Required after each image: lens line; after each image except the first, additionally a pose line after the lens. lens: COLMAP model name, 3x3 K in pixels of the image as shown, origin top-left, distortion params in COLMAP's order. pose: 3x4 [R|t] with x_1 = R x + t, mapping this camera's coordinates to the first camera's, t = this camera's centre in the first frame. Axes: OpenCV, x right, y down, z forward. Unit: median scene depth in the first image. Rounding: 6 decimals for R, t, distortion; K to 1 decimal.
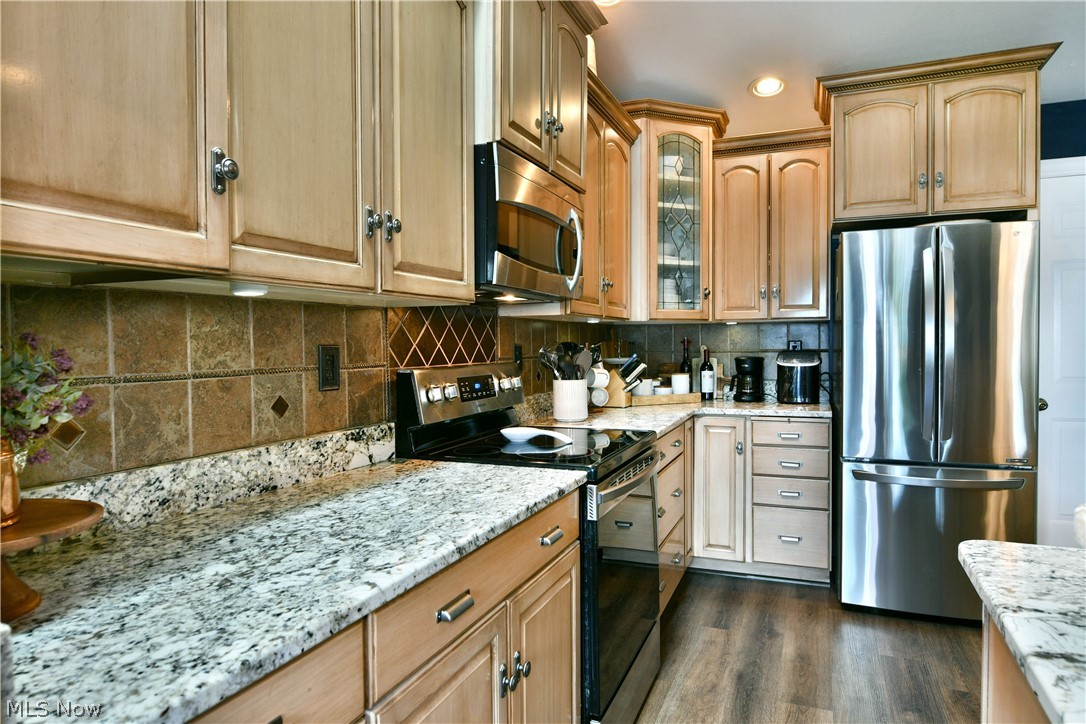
lens RADIAL K [[660.0, 0, 539.1], [0, 660.0, 361.0], [0, 0, 1]] dist [-0.010156, -0.004697]
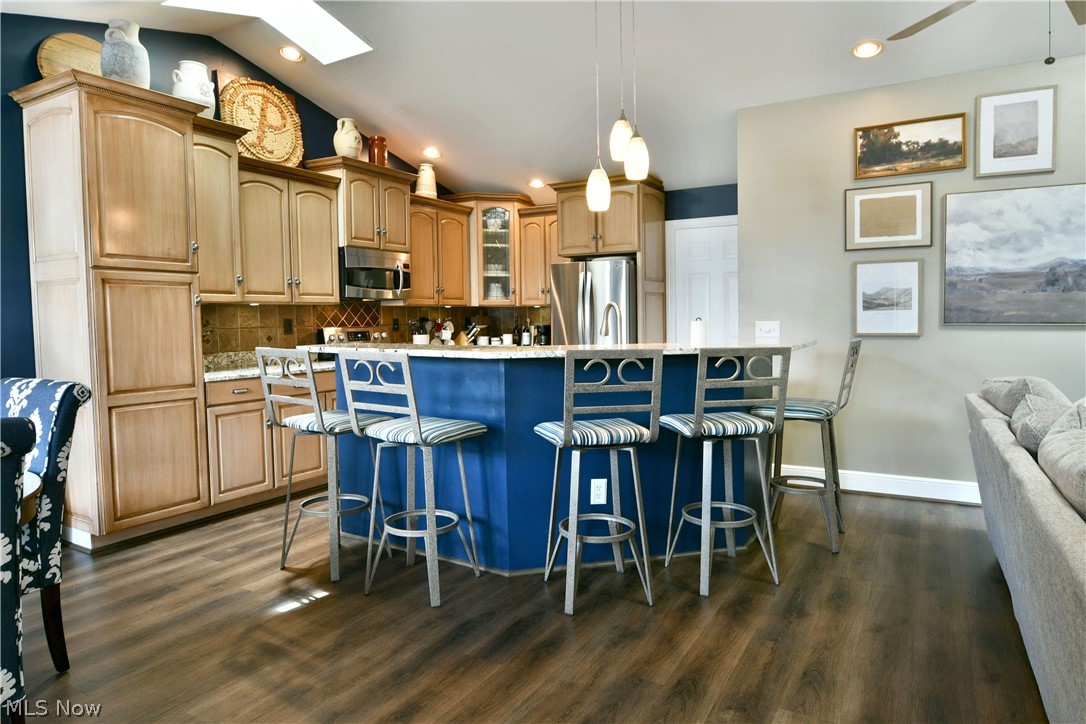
lens RADIAL K [[672.2, 0, 543.0], [0, 672.2, 362.0], [0, 0, 1]] dist [0.000007, -0.000978]
pose [[0.990331, 0.010875, -0.138301, 1.161070], [-0.004988, 0.999070, 0.042839, 0.032159], [0.138638, -0.041735, 0.989463, -1.721376]]
